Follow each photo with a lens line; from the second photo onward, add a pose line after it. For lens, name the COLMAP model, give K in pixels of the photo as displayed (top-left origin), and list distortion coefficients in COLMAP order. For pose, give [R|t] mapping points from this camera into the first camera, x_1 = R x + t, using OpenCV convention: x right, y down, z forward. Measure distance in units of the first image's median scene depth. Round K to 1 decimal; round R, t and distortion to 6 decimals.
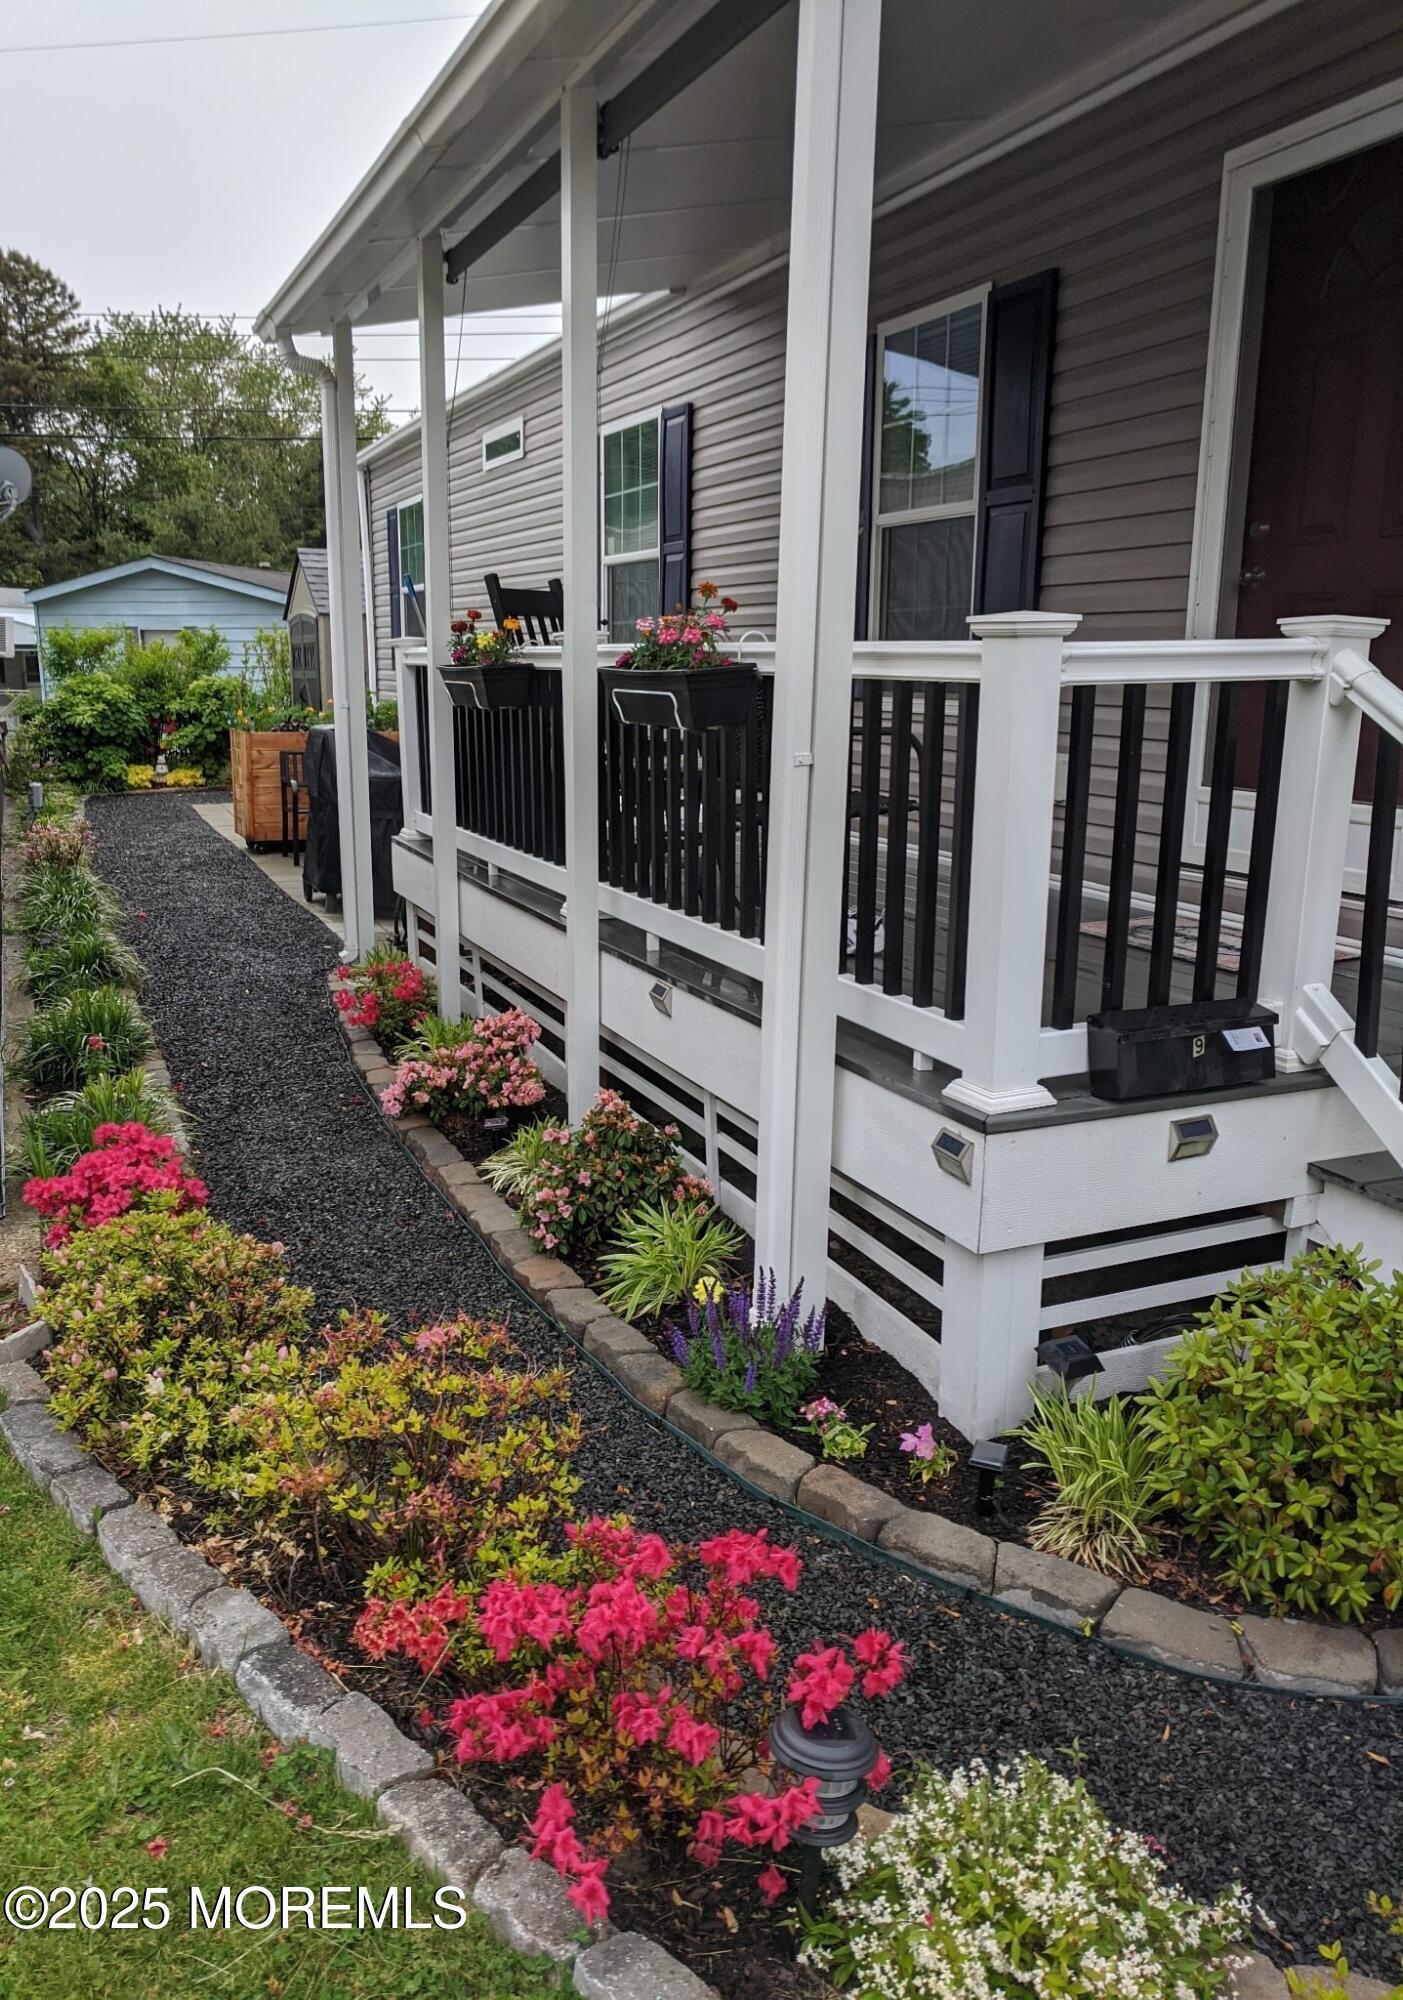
lens RADIAL K [[1446.8, 0, 701.5], [0, 1446.8, 1000.0], [0, 0, 1]] dist [0.004903, 0.001097]
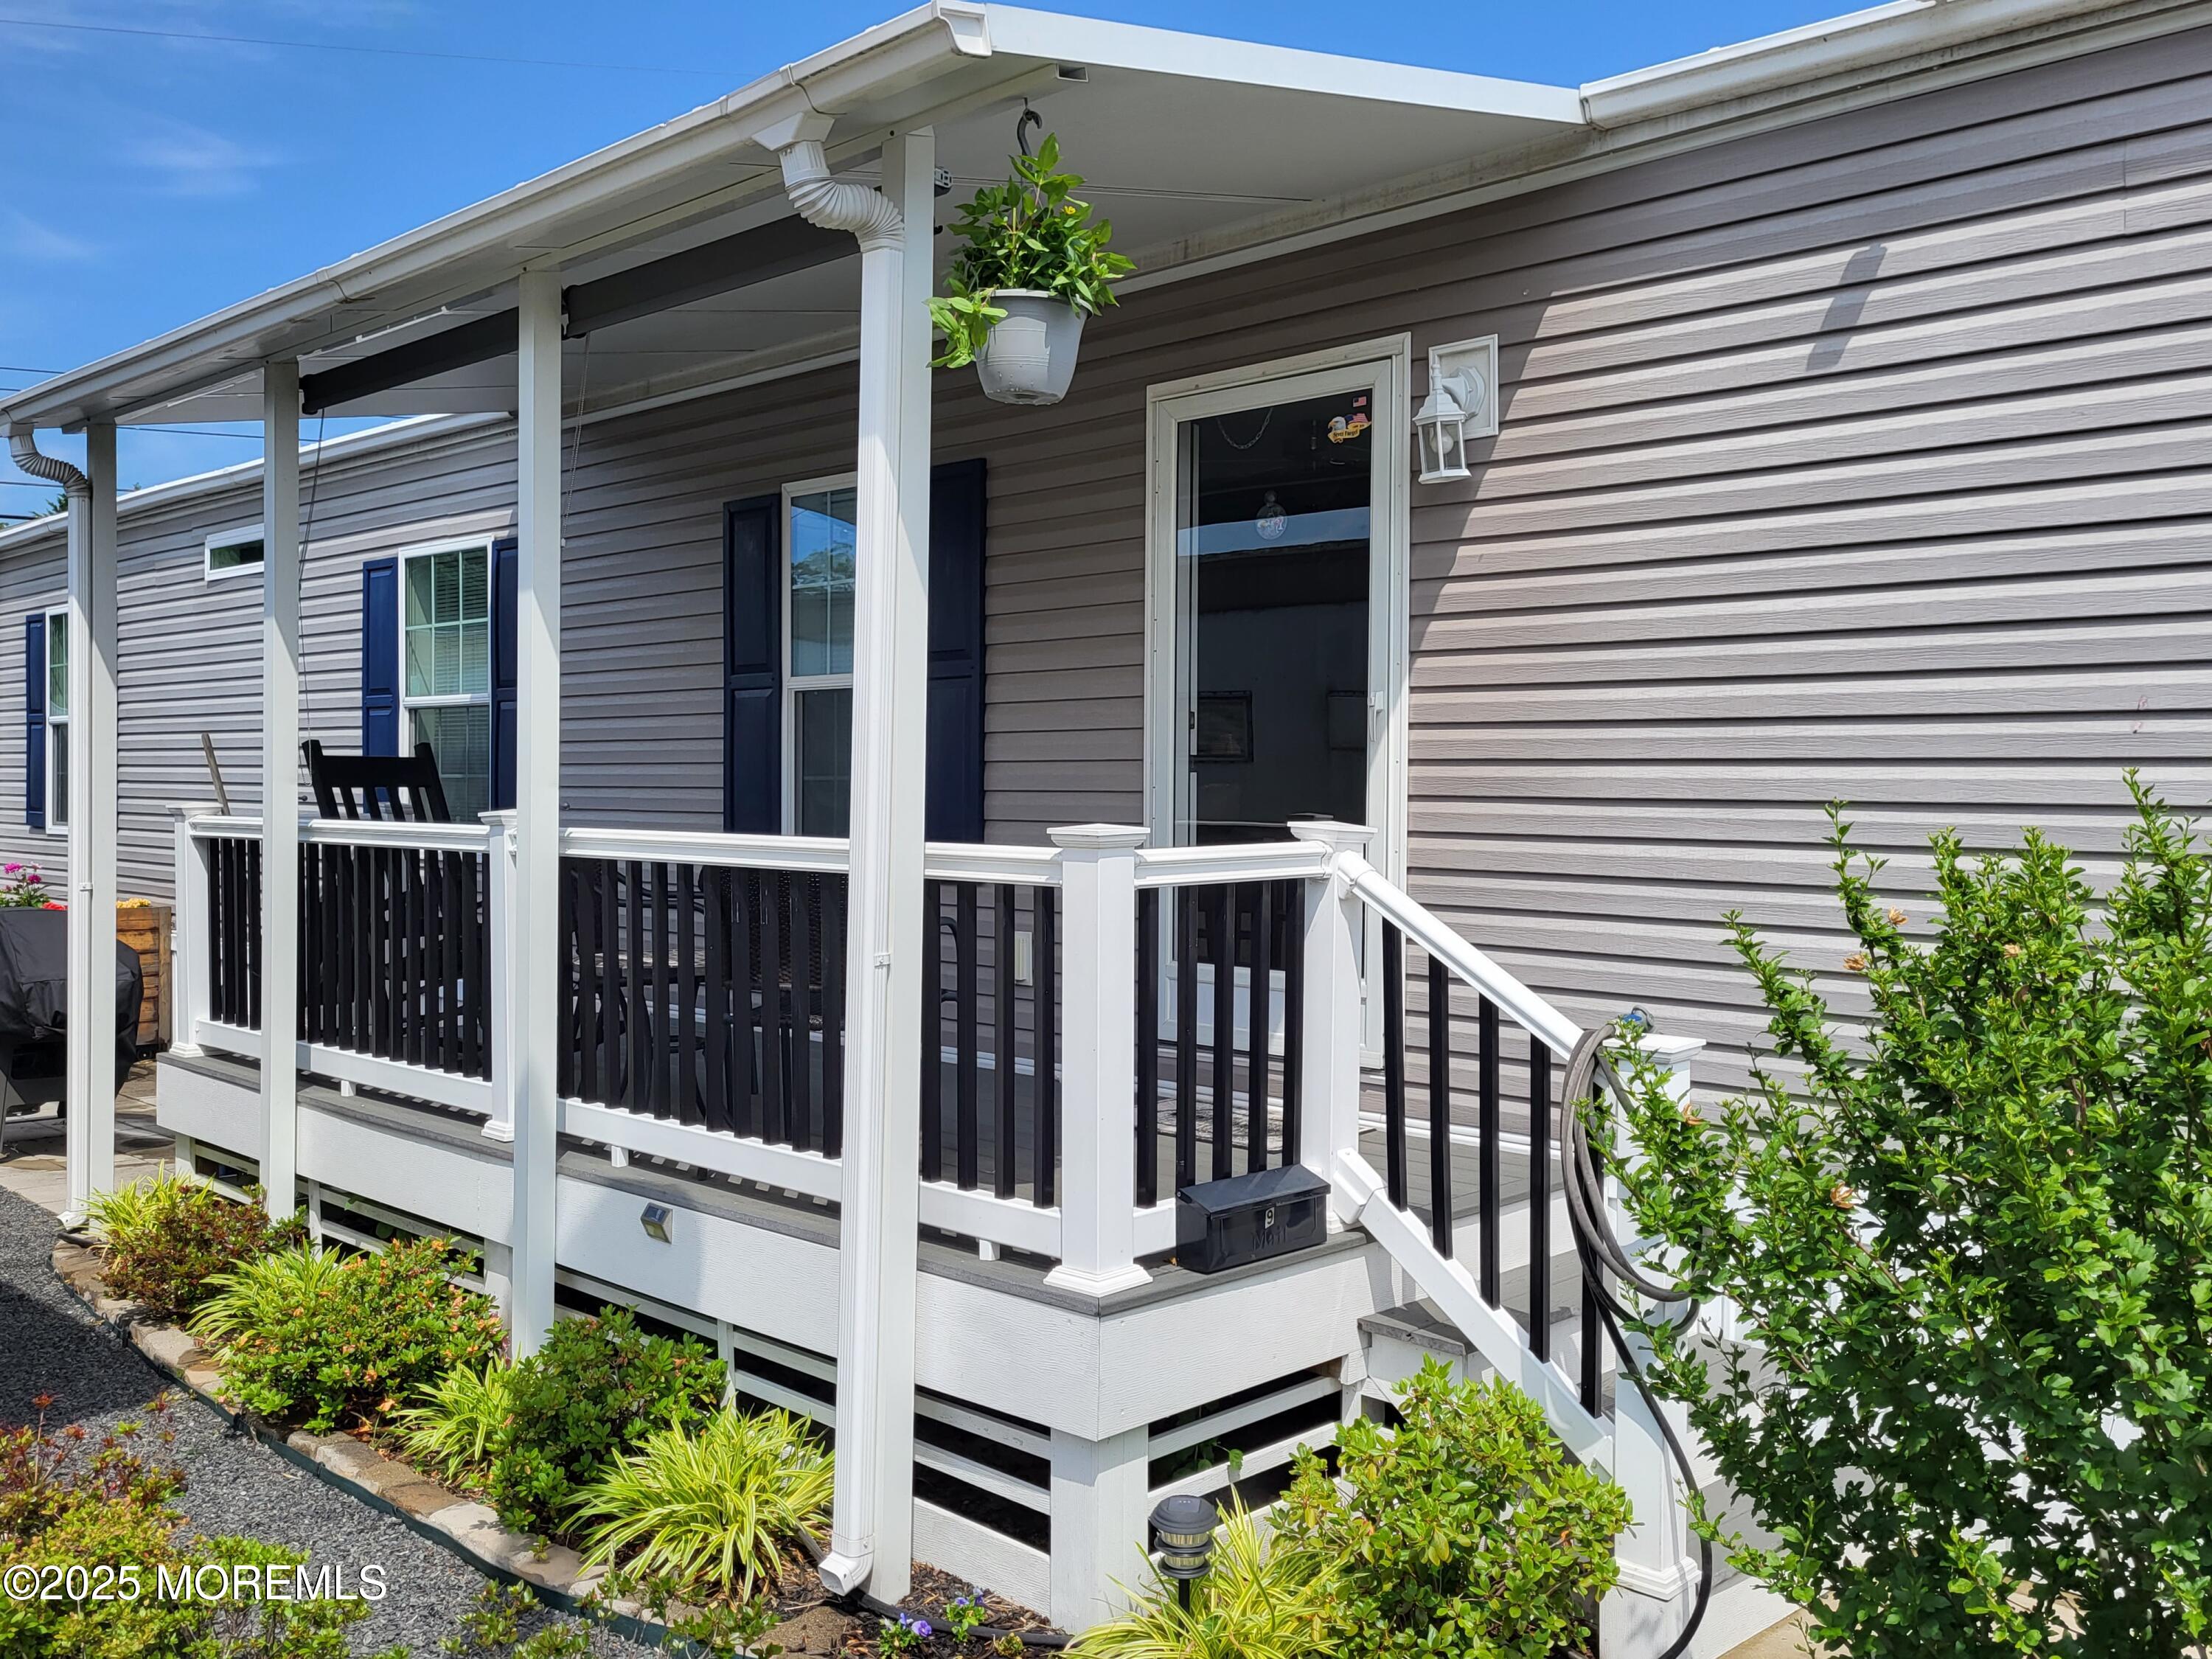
lens RADIAL K [[1863.7, 0, 1135.2], [0, 1863.7, 833.5], [0, 0, 1]] dist [0.073670, 0.001878]
pose [[0.919005, -0.004408, 0.394222, -0.275552], [0.084787, 0.978750, -0.186710, 0.006357], [-0.385021, 0.205012, 0.899849, -0.255956]]
